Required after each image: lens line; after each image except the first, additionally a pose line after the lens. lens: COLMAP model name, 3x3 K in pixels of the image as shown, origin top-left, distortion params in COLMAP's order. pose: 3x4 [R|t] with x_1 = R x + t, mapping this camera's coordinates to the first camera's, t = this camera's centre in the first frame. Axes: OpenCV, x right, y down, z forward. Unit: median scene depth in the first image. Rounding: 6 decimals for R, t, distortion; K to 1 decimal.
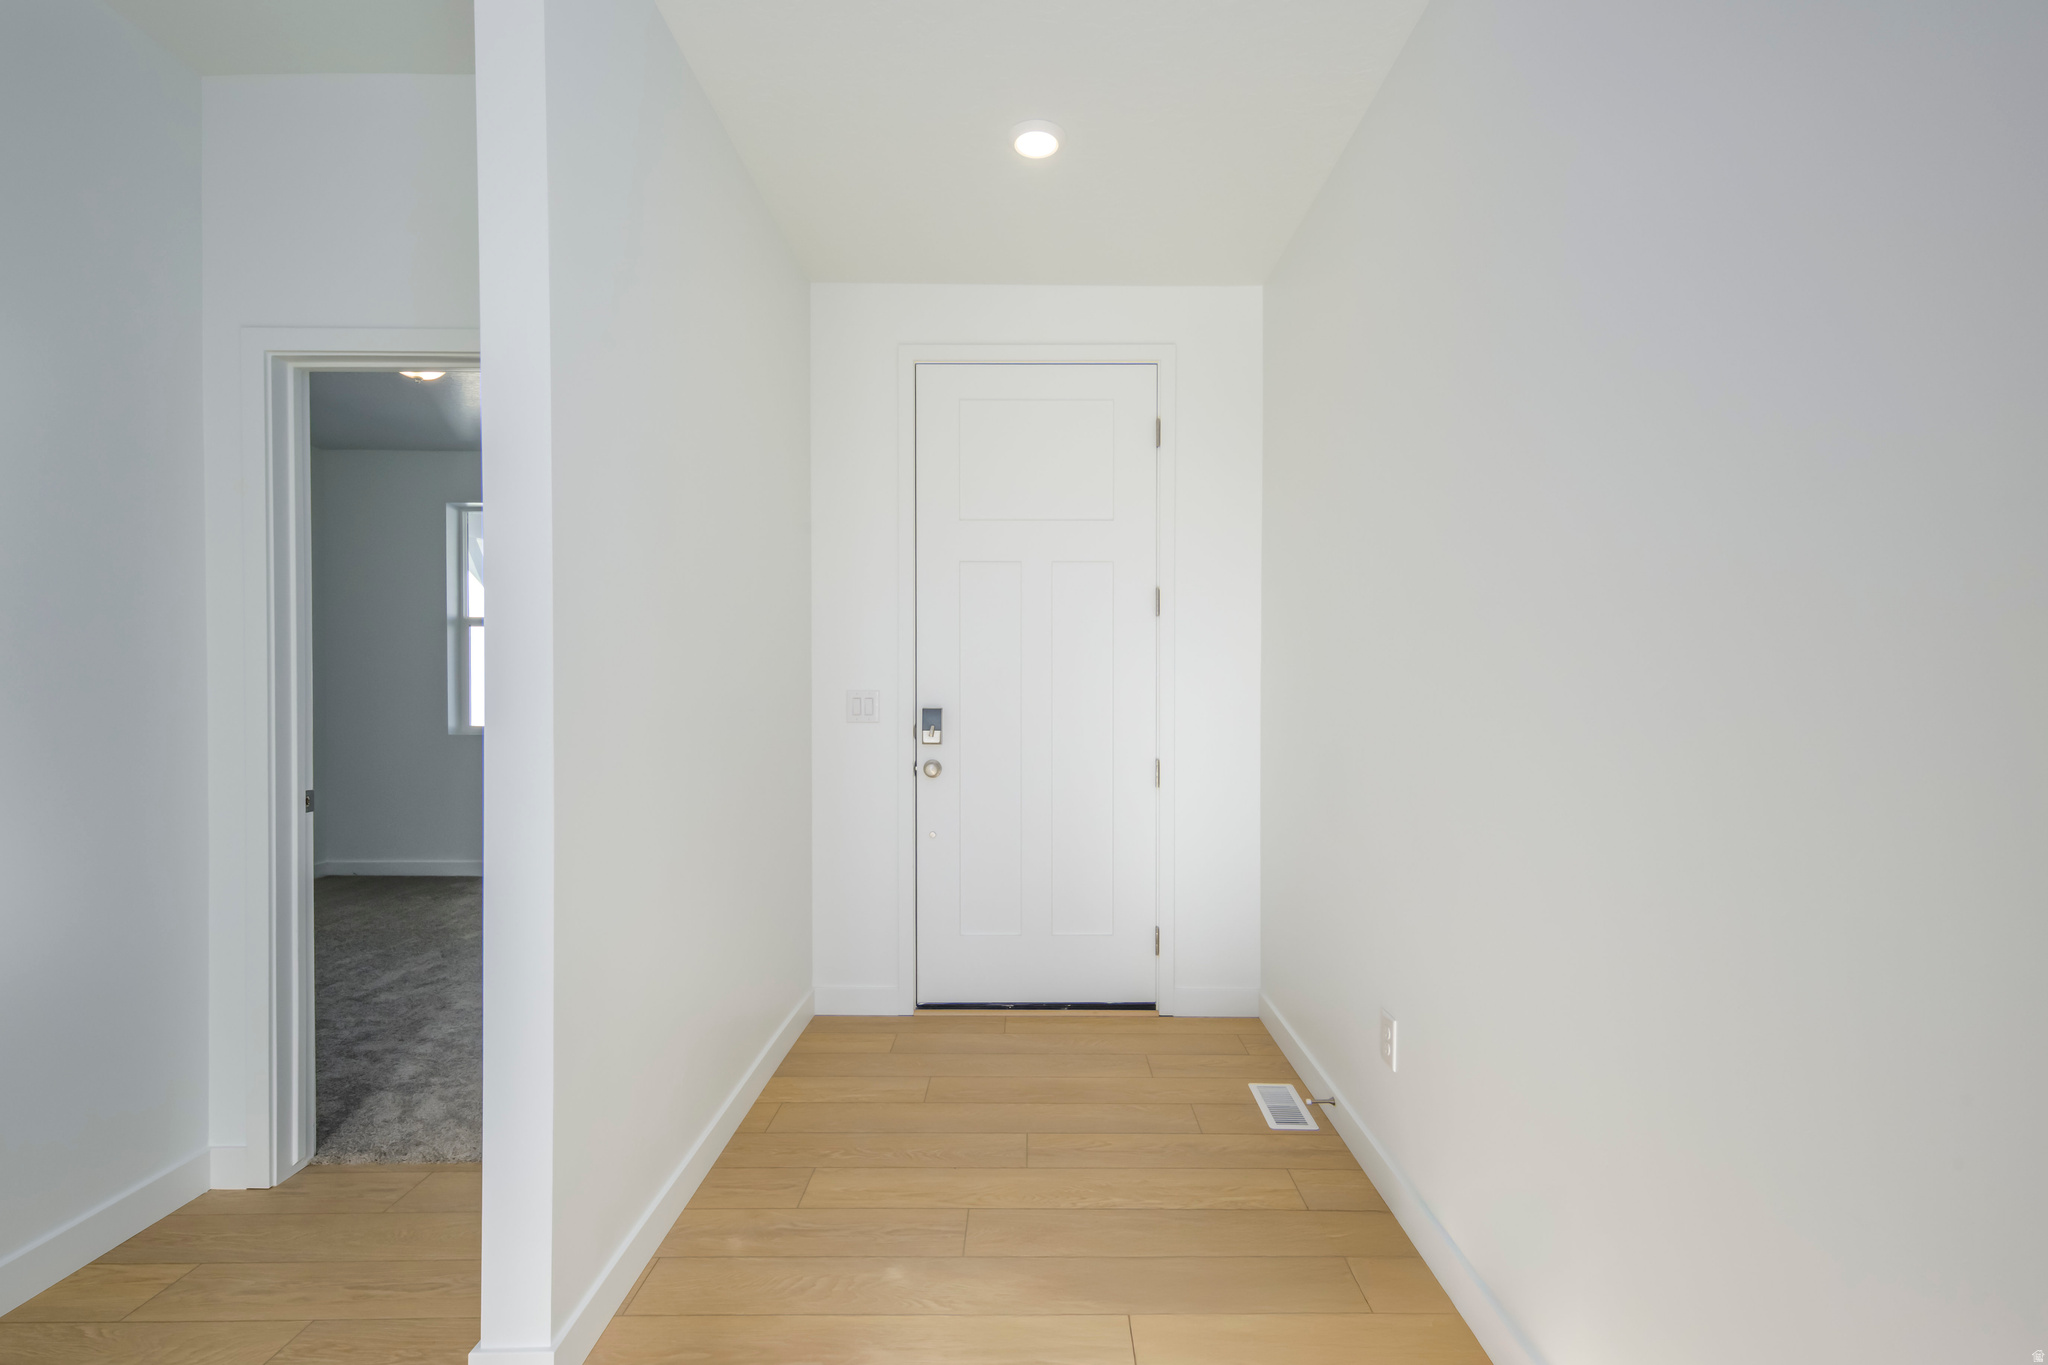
lens RADIAL K [[893.6, 0, 1021.6], [0, 893.6, 680.2], [0, 0, 1]] dist [-0.000220, -0.000391]
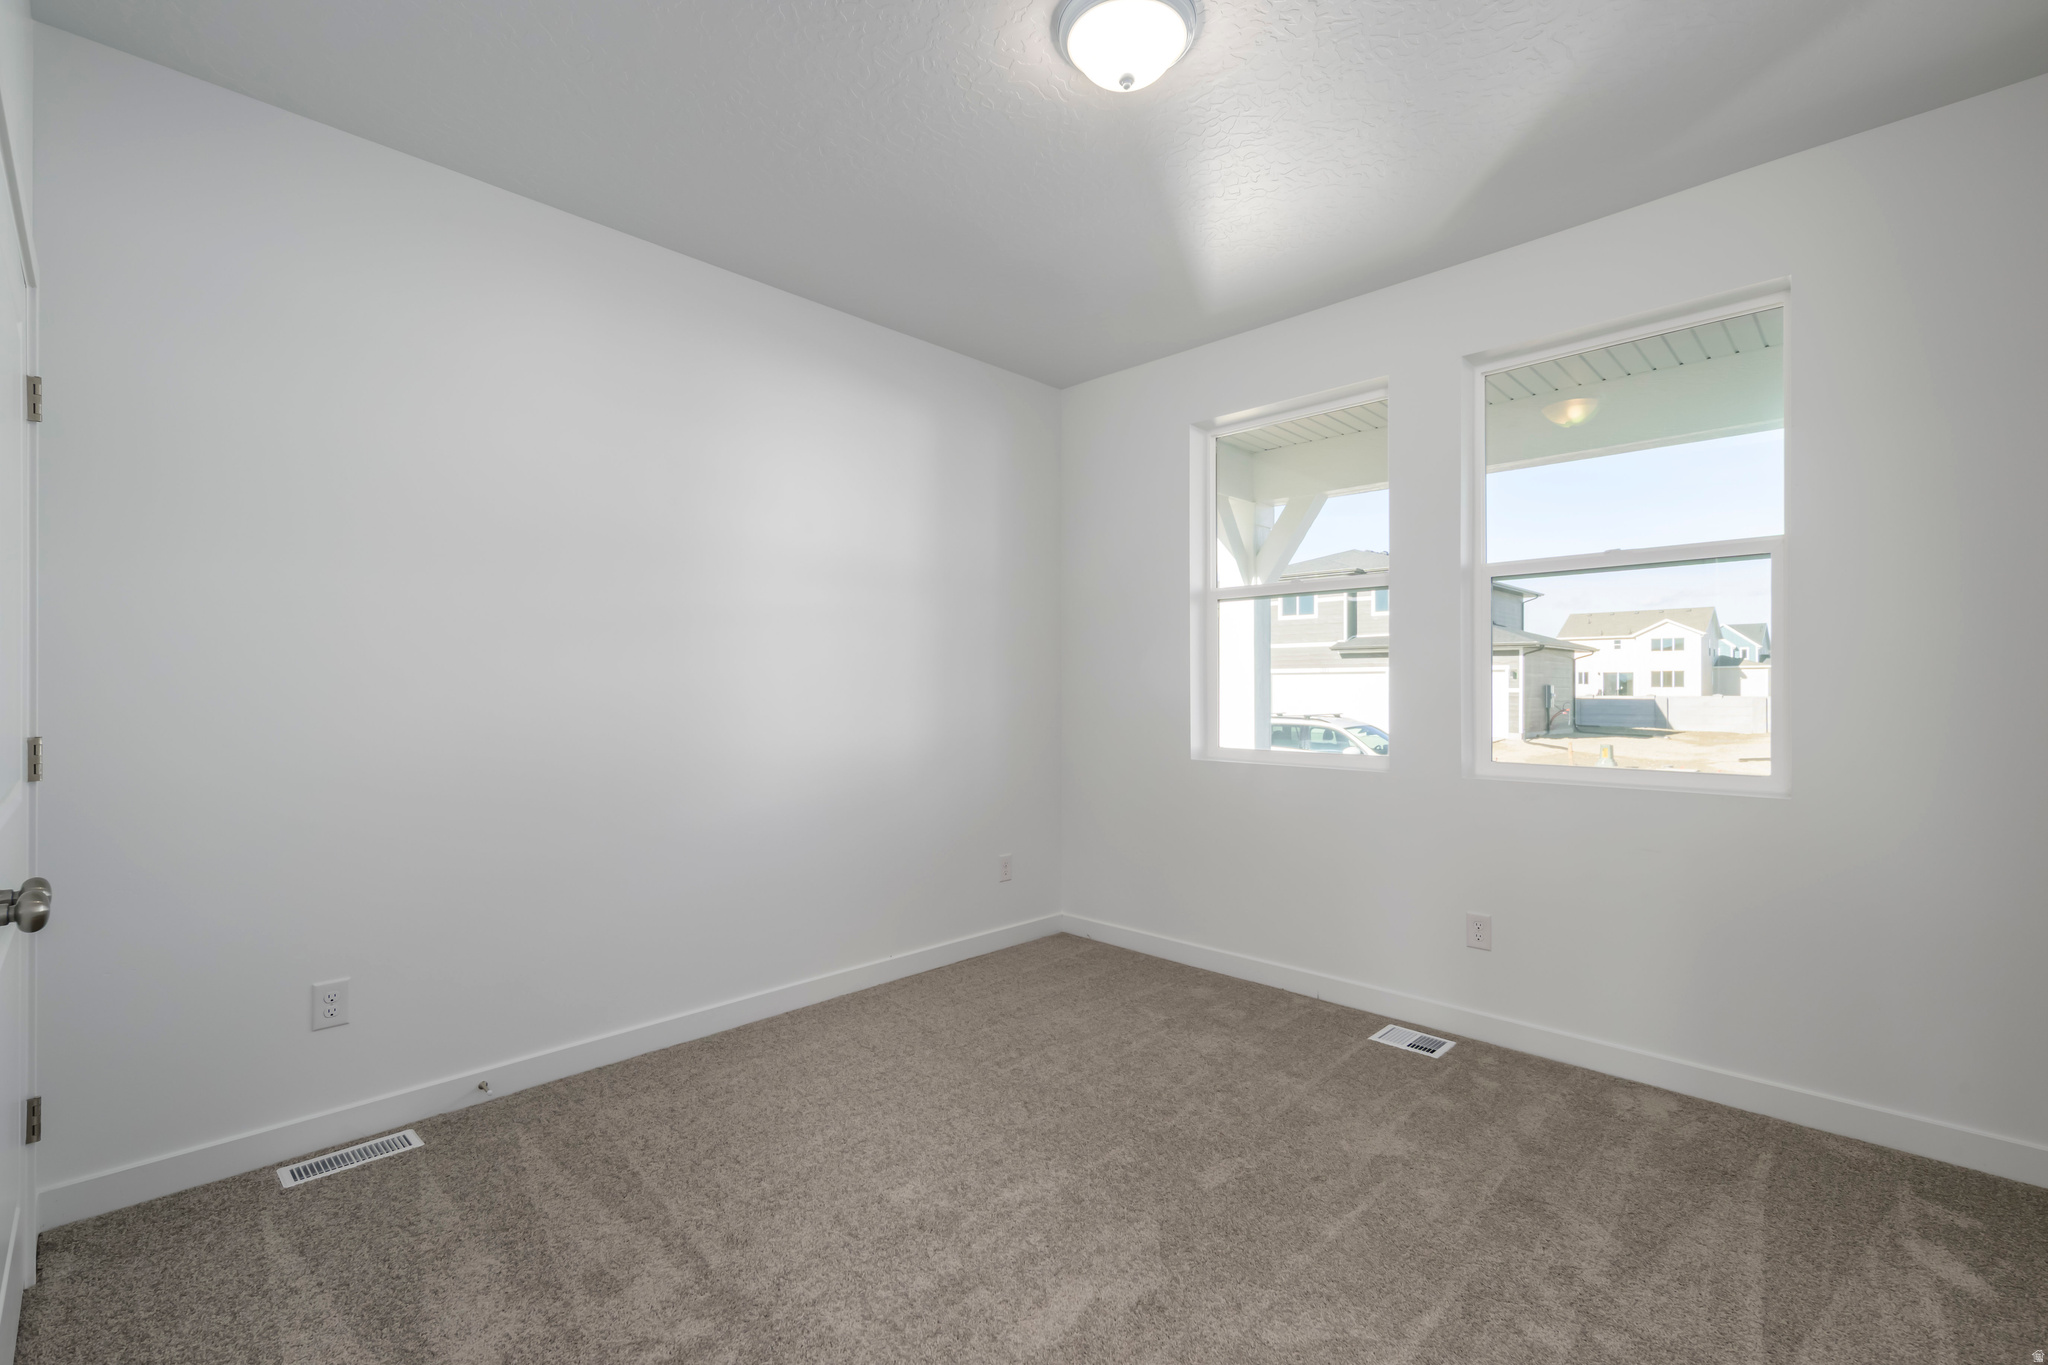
lens RADIAL K [[893.6, 0, 1021.0], [0, 893.6, 683.4], [0, 0, 1]] dist [-0.000220, -0.000391]
pose [[0.715383, 0.002074, -0.698729, -0.248232], [-0.004255, 0.999990, -0.001388, 0.003740], [0.698720, 0.003966, 0.715385, 0.406189]]
